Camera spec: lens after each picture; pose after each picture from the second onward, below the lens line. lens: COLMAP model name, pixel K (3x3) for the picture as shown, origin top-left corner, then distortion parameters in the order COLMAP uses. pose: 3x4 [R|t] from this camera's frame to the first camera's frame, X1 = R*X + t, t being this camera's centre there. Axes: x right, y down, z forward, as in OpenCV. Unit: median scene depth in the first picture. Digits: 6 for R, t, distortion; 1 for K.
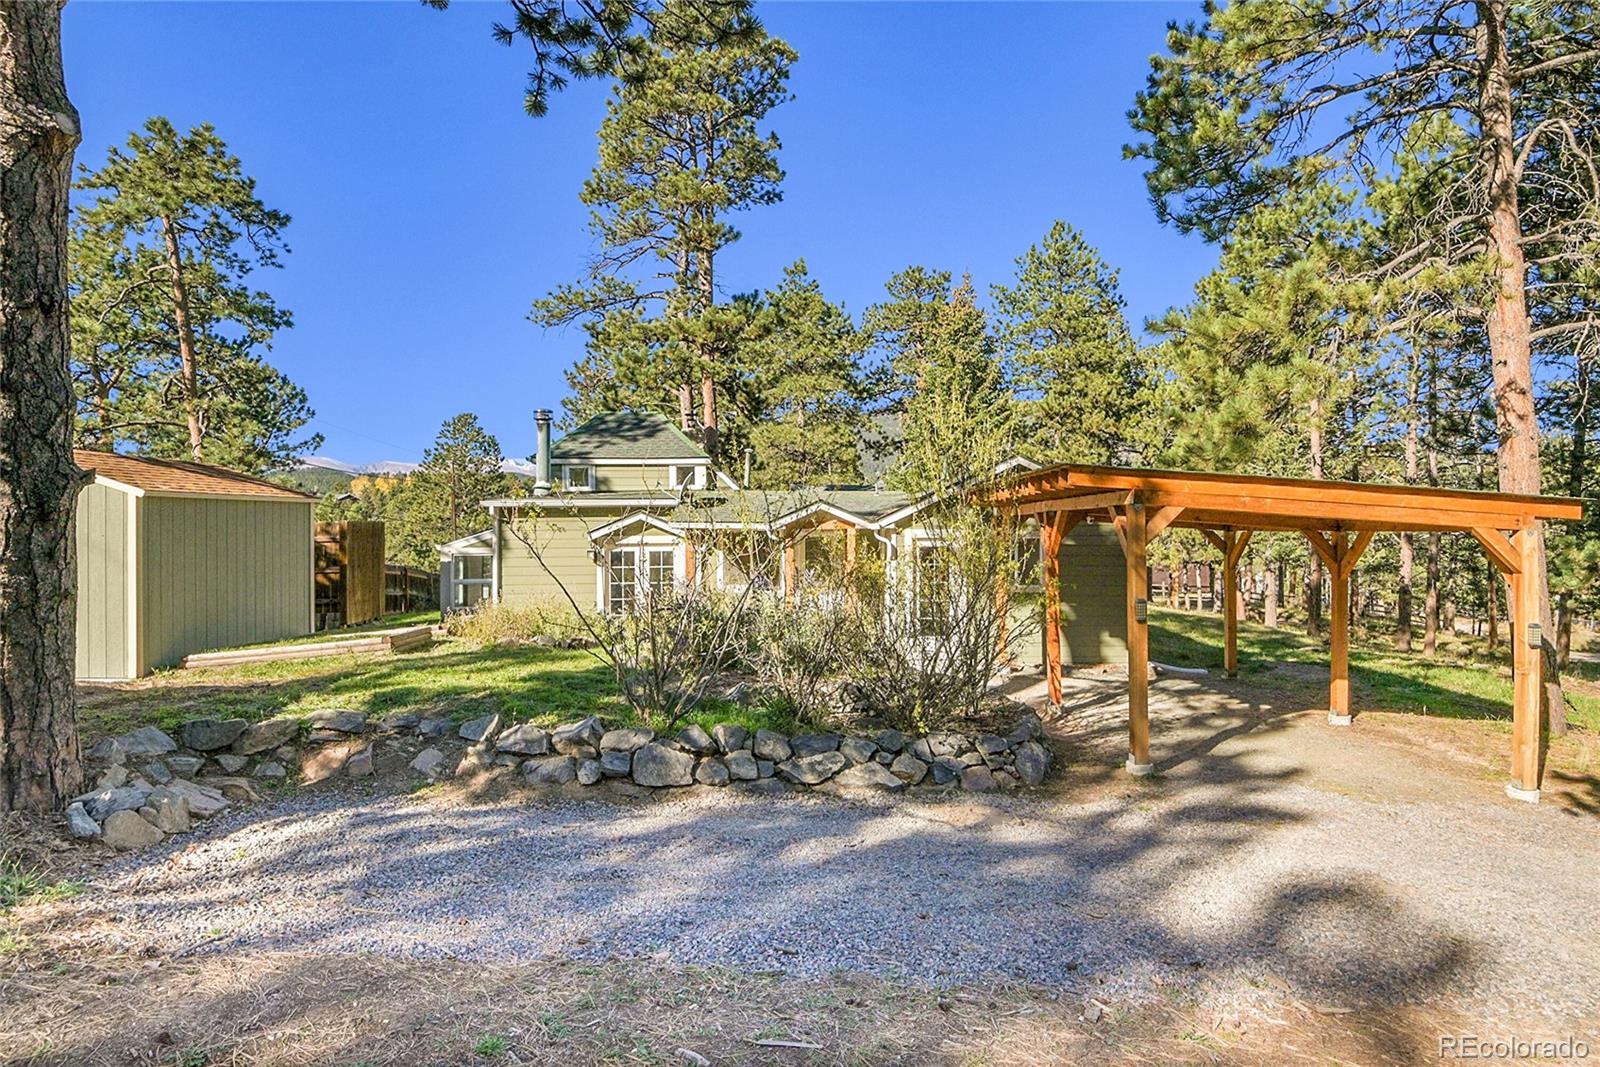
lens RADIAL K [[890.8, 0, 795.6], [0, 890.8, 531.9], [0, 0, 1]] dist [0.003745, -0.000122]
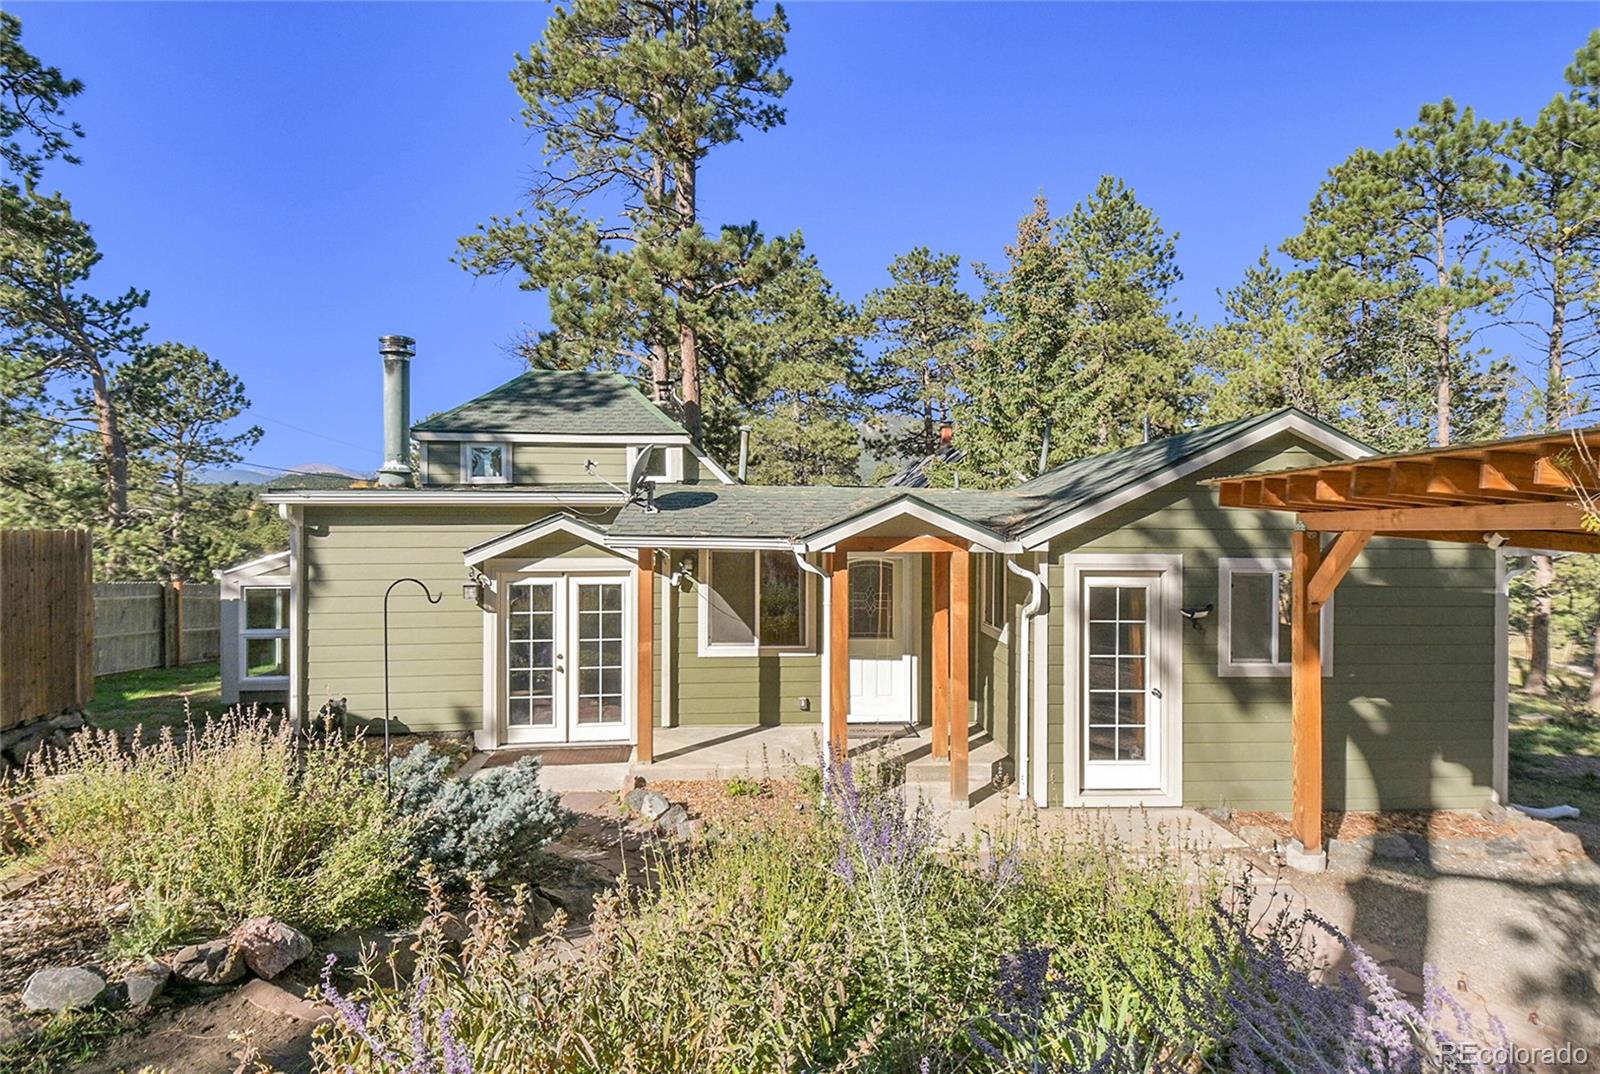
lens RADIAL K [[862.9, 0, 803.5], [0, 862.9, 543.4], [0, 0, 1]] dist [-0.008764, -0.002323]
pose [[0.999515, 0.006227, 0.030508, -0.027312], [-0.006453, 0.999952, 0.007330, -0.007306], [-0.030461, -0.007524, 0.999508, 0.324619]]
